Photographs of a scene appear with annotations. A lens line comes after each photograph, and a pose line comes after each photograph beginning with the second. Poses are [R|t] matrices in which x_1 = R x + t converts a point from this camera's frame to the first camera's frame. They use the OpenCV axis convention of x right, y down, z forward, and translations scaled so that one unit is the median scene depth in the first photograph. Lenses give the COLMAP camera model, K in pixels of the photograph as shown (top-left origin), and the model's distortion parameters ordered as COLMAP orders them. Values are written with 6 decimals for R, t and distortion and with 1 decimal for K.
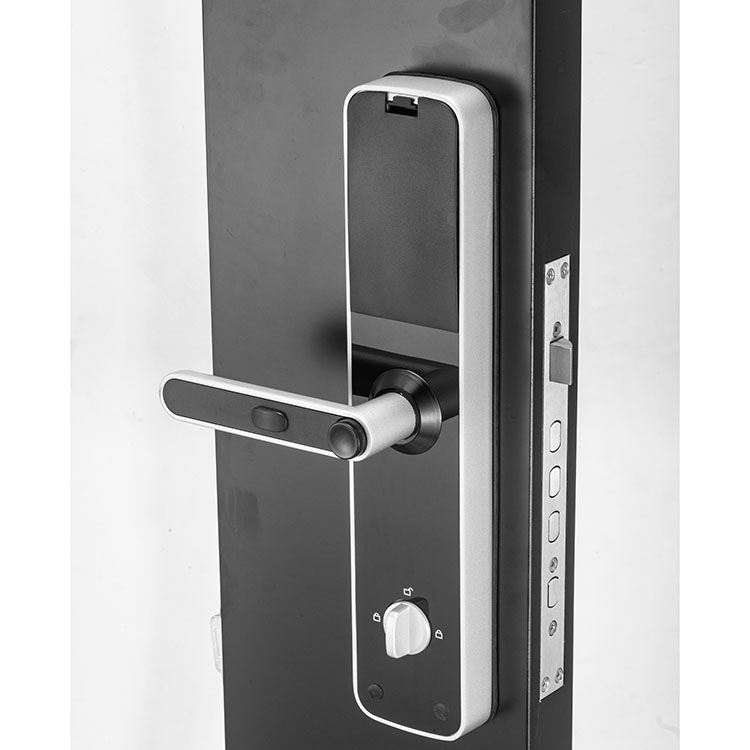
lens RADIAL K [[3062.9, 0, 380.3], [0, 3062.9, 376.2], [0, 0, 1]] dist [-0.029938, 0.000000]
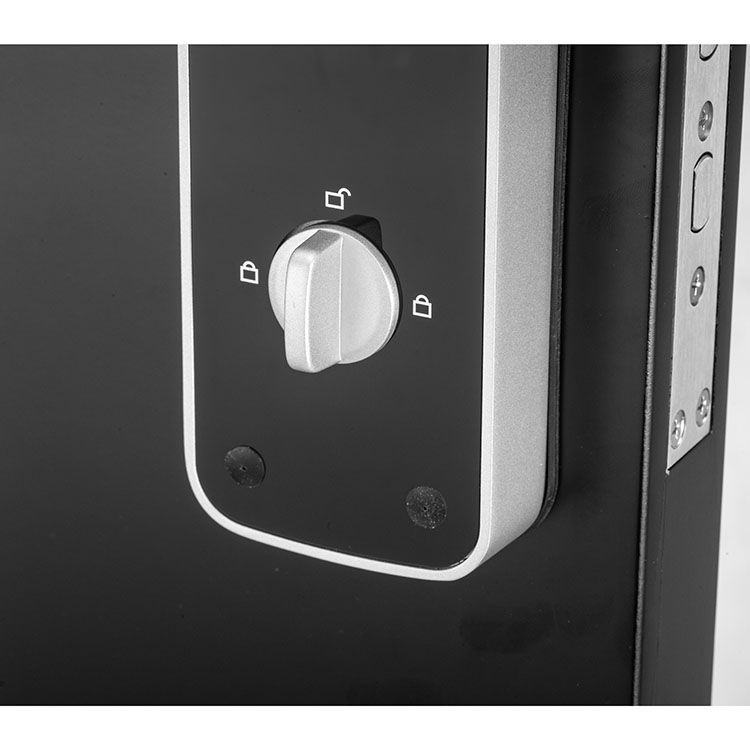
lens RADIAL K [[3062.9, 0, 375.3], [0, 3062.9, 374.2], [0, 0, 1]] dist [-0.029938, 0.000000]
pose [[0.989072, -0.034622, 0.143312, -0.042035], [0.026067, 0.997788, 0.061146, 0.069172], [-0.145112, -0.056742, 0.987787, 0.621974]]
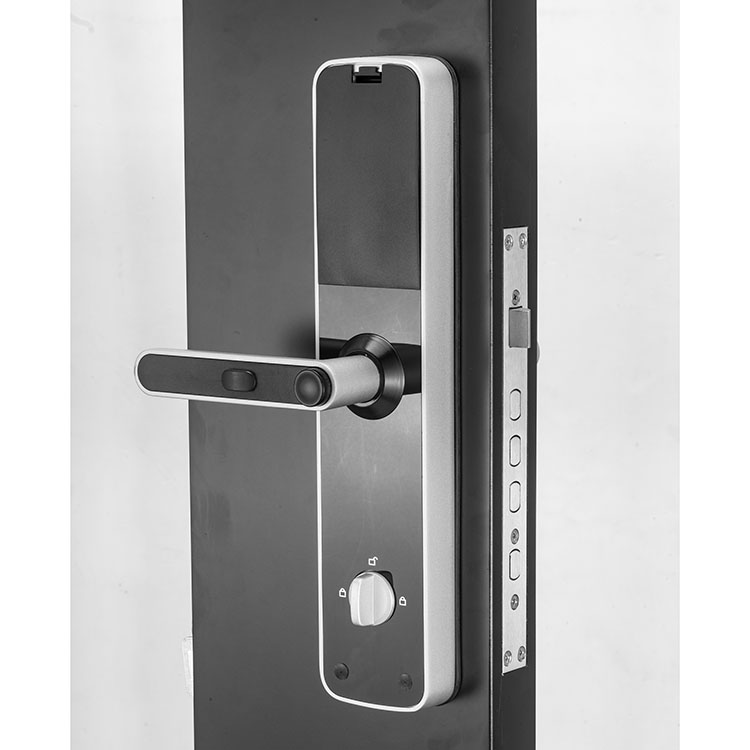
lens RADIAL K [[3062.9, 0, 370.7], [0, 3062.9, 371.8], [0, 0, 1]] dist [-0.029938, 0.000000]
pose [[0.999938, 0.004122, -0.010360, 0.018780], [-0.006274, 0.976103, -0.217216, 0.231663], [0.009217, 0.217267, 0.976069, -0.012850]]
